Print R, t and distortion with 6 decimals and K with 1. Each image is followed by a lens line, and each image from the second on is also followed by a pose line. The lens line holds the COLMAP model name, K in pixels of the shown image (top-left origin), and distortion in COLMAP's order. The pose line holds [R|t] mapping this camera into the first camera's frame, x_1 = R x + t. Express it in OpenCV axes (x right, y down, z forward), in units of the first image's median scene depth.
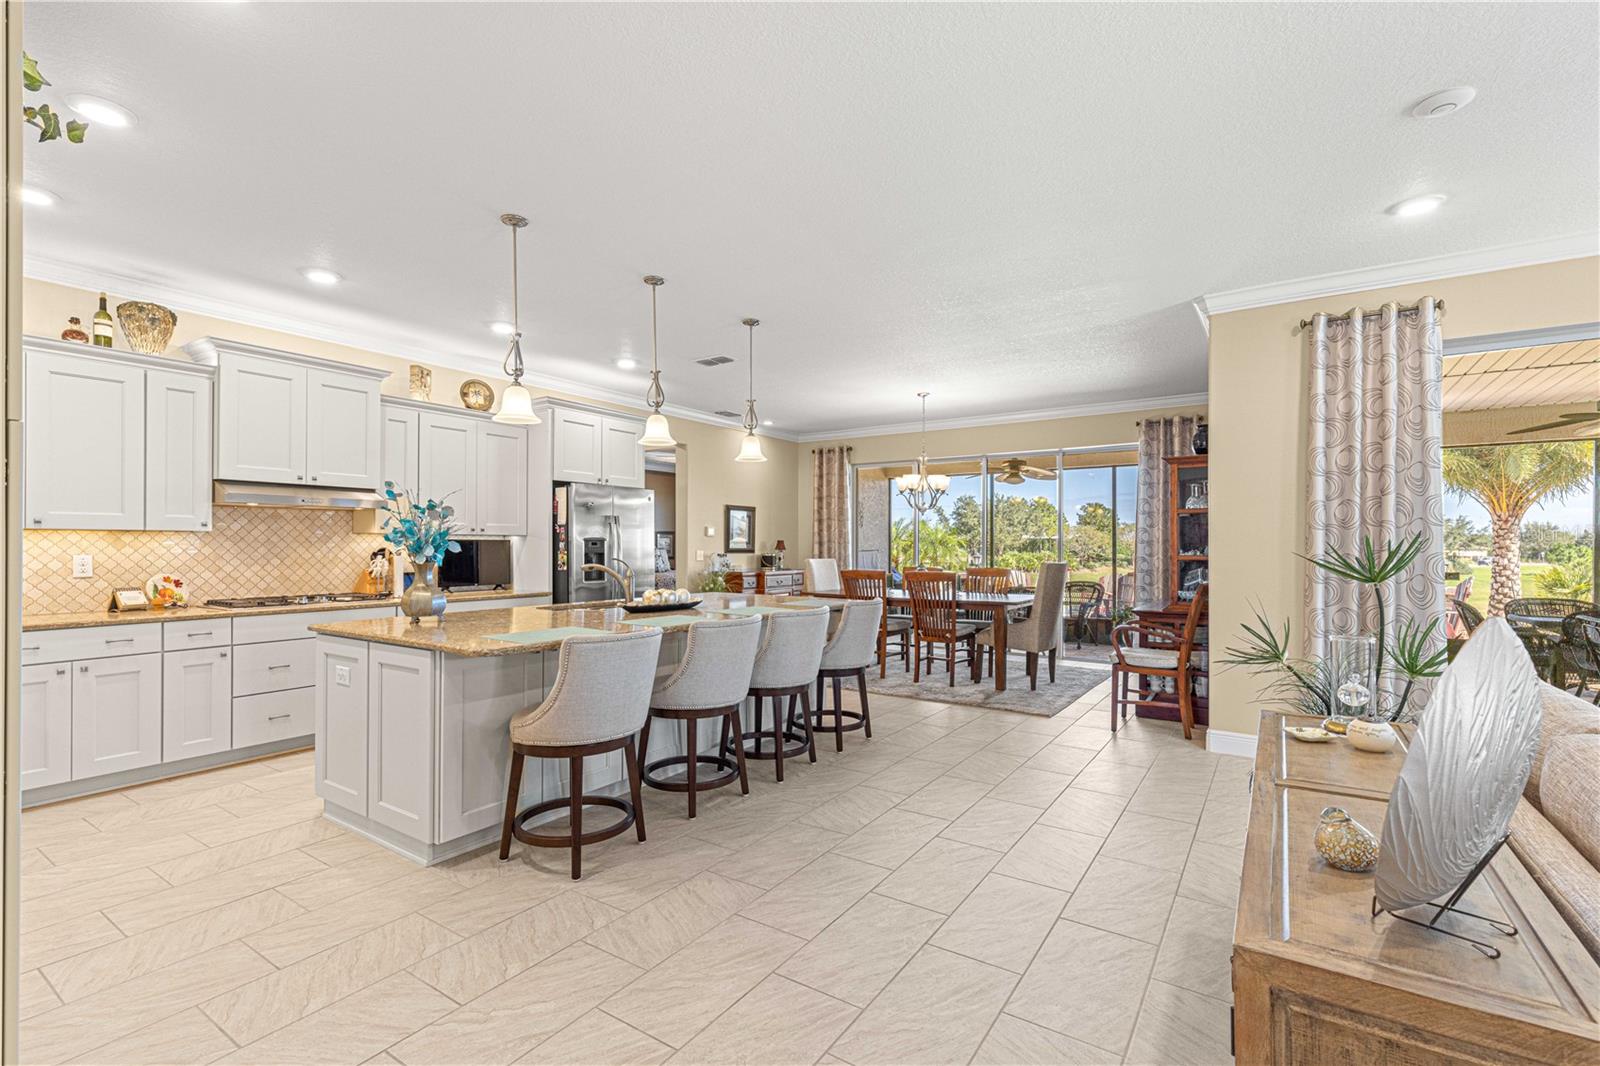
lens RADIAL K [[720.8, 0, 807.7], [0, 720.8, 544.3], [0, 0, 1]] dist [0.008436, -0.001978]
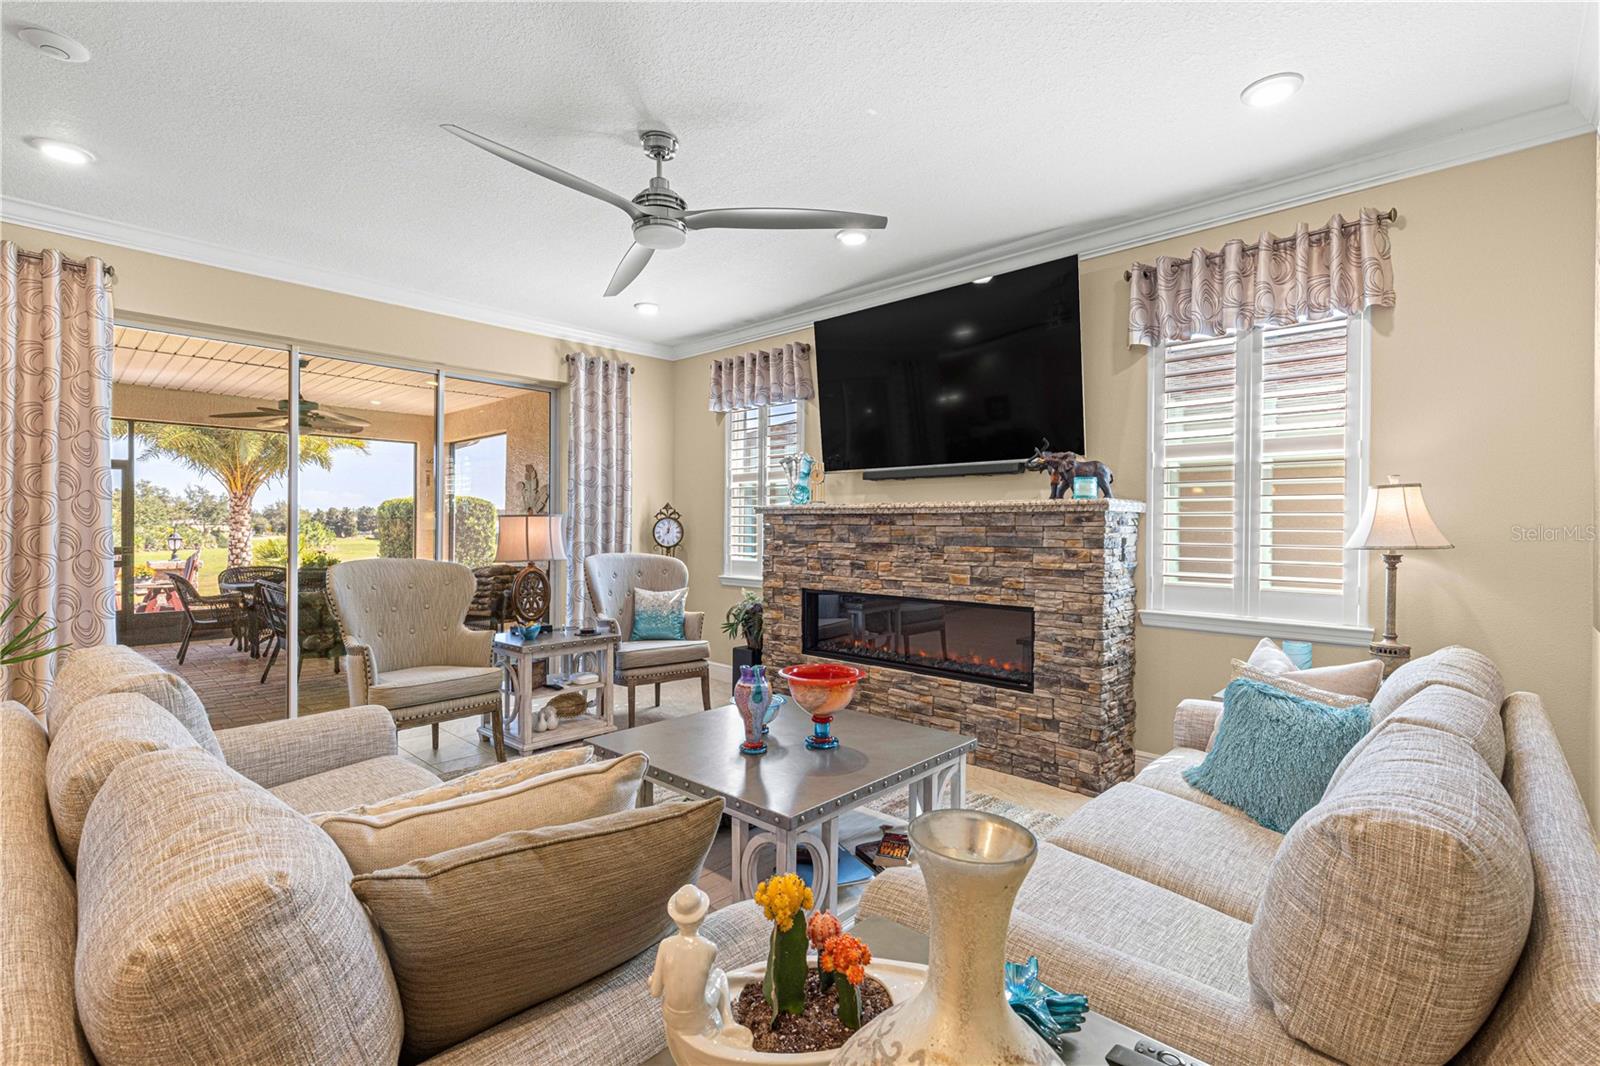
lens RADIAL K [[720.8, 0, 791.2], [0, 720.8, 527.4], [0, 0, 1]] dist [0.008436, -0.001978]
pose [[0.169476, -0.005207, 0.985521, 0.068202], [-0.006054, 0.999962, 0.006324, 0.000313], [-0.985516, -0.007038, 0.169438, -0.060996]]
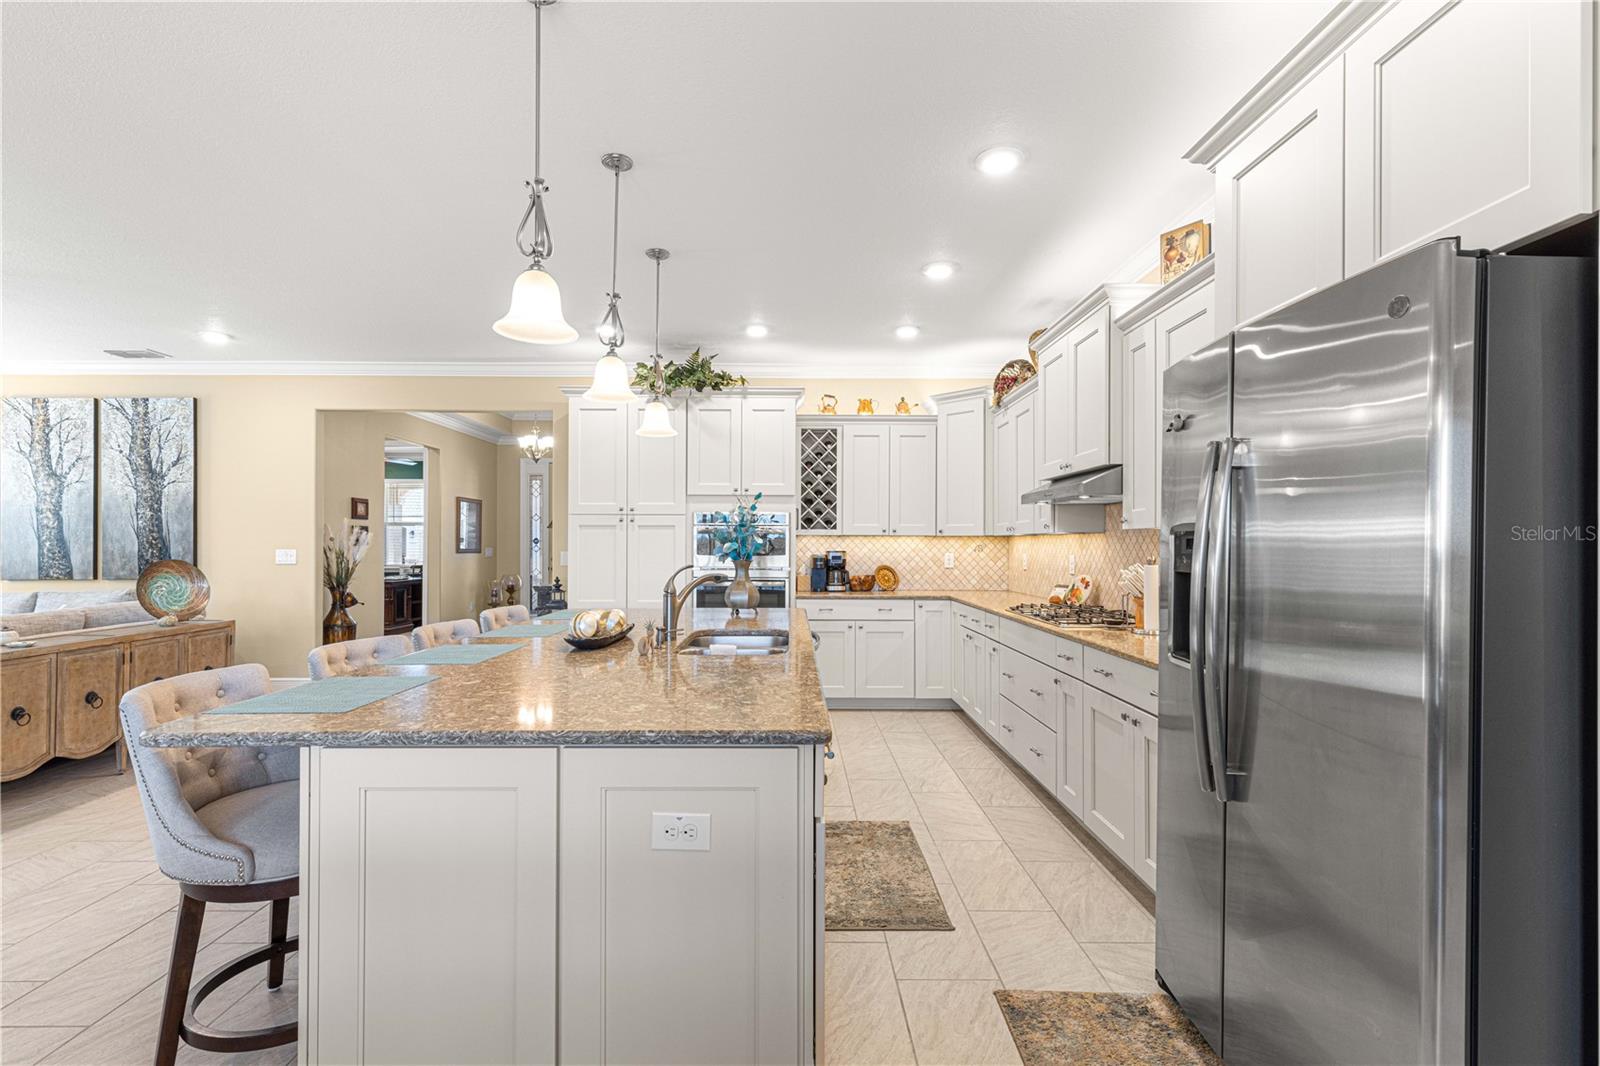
lens RADIAL K [[720.8, 0, 791.7], [0, 720.8, 538.8], [0, 0, 1]] dist [0.008436, -0.001978]
pose [[-0.831375, -0.007191, -0.555665, 0.027351], [-0.002357, 0.999953, -0.009414, 0.000521], [0.555707, -0.006517, -0.831353, 1.484510]]
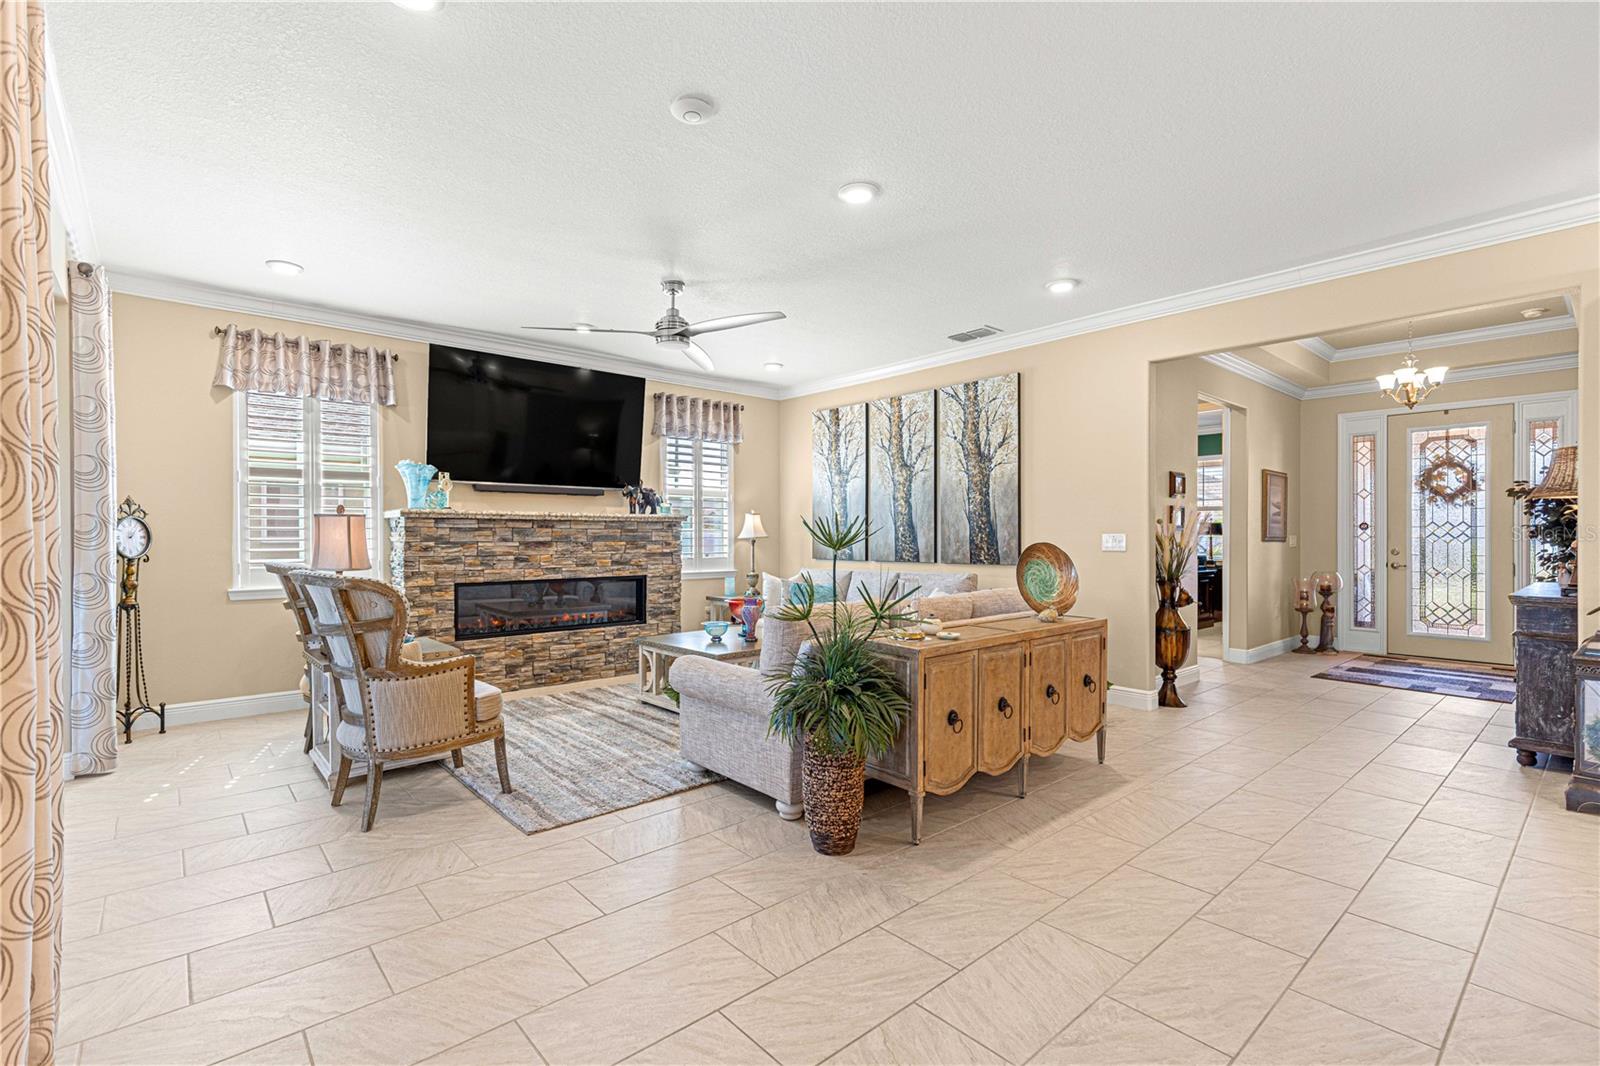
lens RADIAL K [[720.8, 0, 804.4], [0, 720.8, 537.0], [0, 0, 1]] dist [0.008436, -0.001978]
pose [[-0.965608, -0.003226, 0.259983, 0.232671], [-0.002887, 0.999994, 0.001686, 0.014417], [-0.259987, 0.000878, -0.965612, 1.072861]]
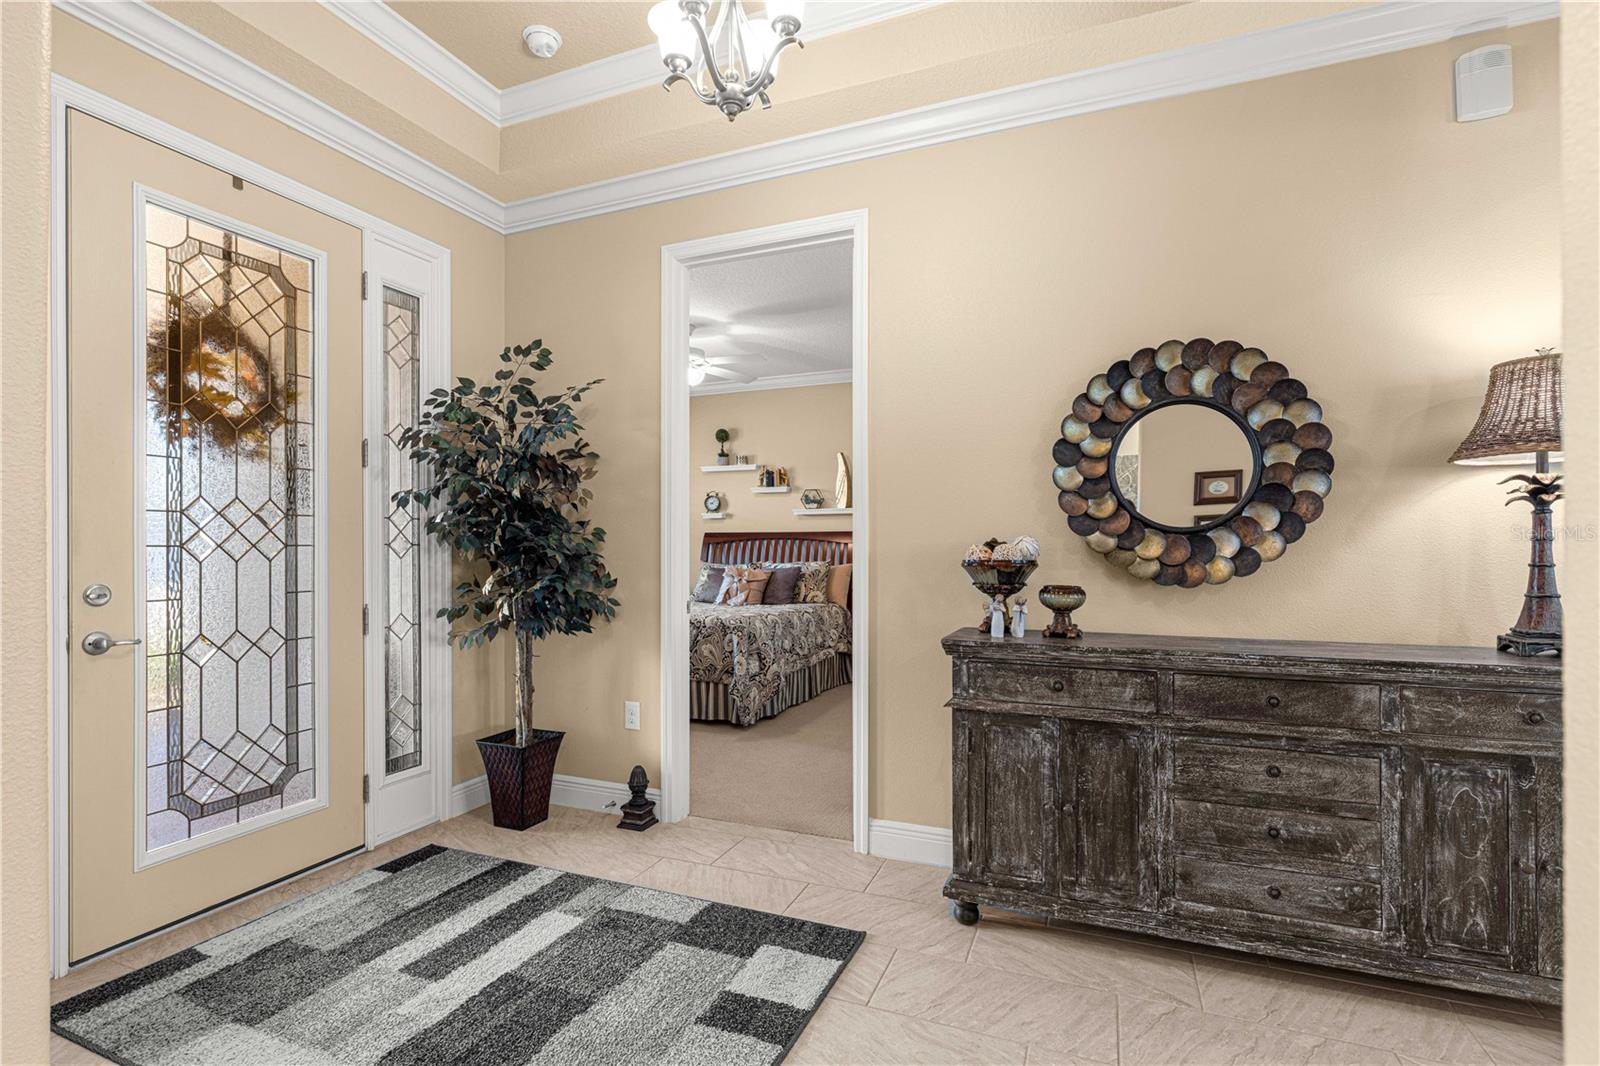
lens RADIAL K [[745.7, 0, 801.9], [0, 745.7, 538.3], [0, 0, 1]] dist [-0.005396, 0.001428]
pose [[0.194847, -0.008957, -0.980793, -0.062617], [0.002406, 0.999960, -0.008654, 0.015801], [0.980831, -0.000674, 0.194860, -0.443624]]
